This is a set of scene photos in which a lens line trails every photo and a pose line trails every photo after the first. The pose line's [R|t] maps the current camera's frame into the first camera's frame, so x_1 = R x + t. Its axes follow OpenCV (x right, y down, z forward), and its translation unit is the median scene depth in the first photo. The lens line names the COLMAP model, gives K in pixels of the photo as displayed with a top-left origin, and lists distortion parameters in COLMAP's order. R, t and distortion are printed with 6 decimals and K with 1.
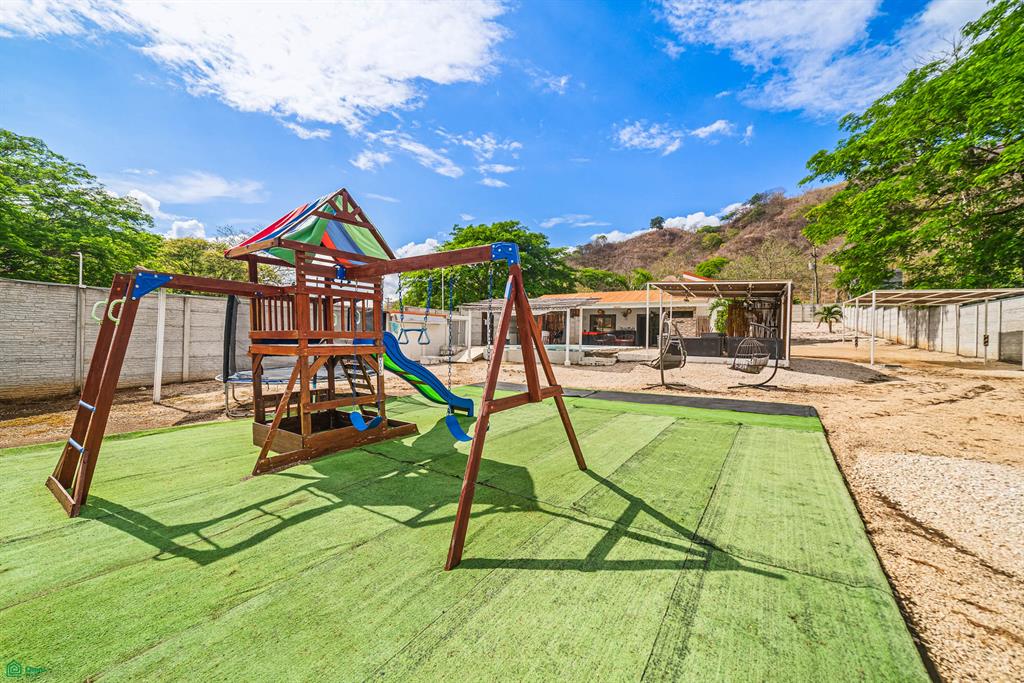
lens RADIAL K [[459.7, 0, 509.6], [0, 459.7, 340.9], [0, 0, 1]] dist [-0.004896, -0.000382]
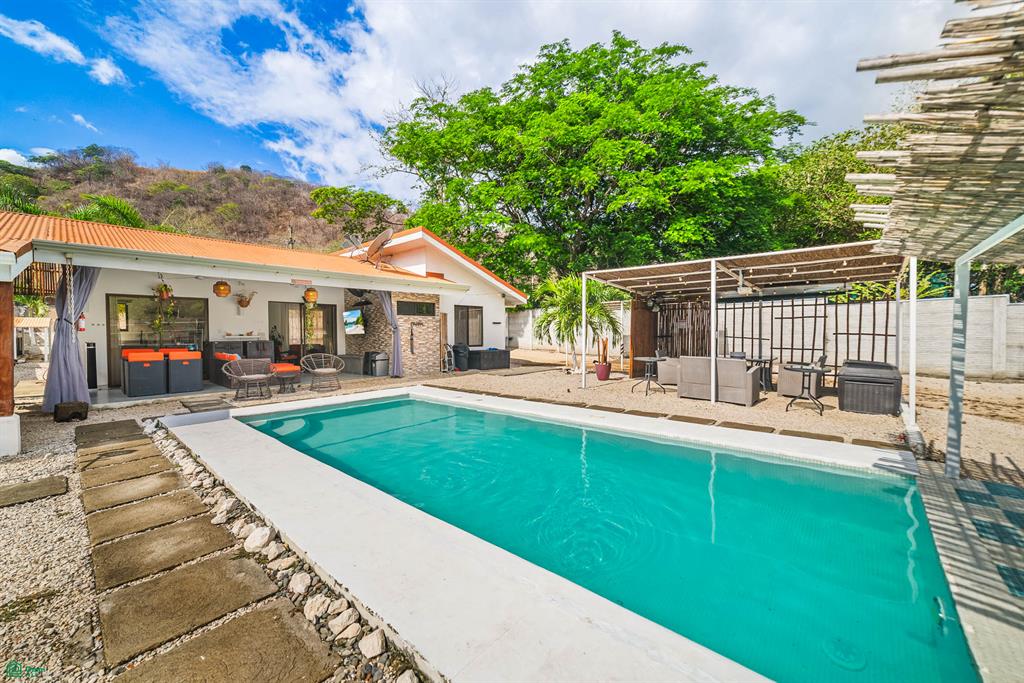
lens RADIAL K [[402.2, 0, 511.3], [0, 402.2, 339.1], [0, 0, 1]] dist [0.000105, 0.000025]
pose [[0.181903, -0.034435, 0.982713, -0.016920], [0.006673, 0.999407, 0.033785, -0.008782], [-0.983294, 0.000412, 0.182025, 0.183236]]
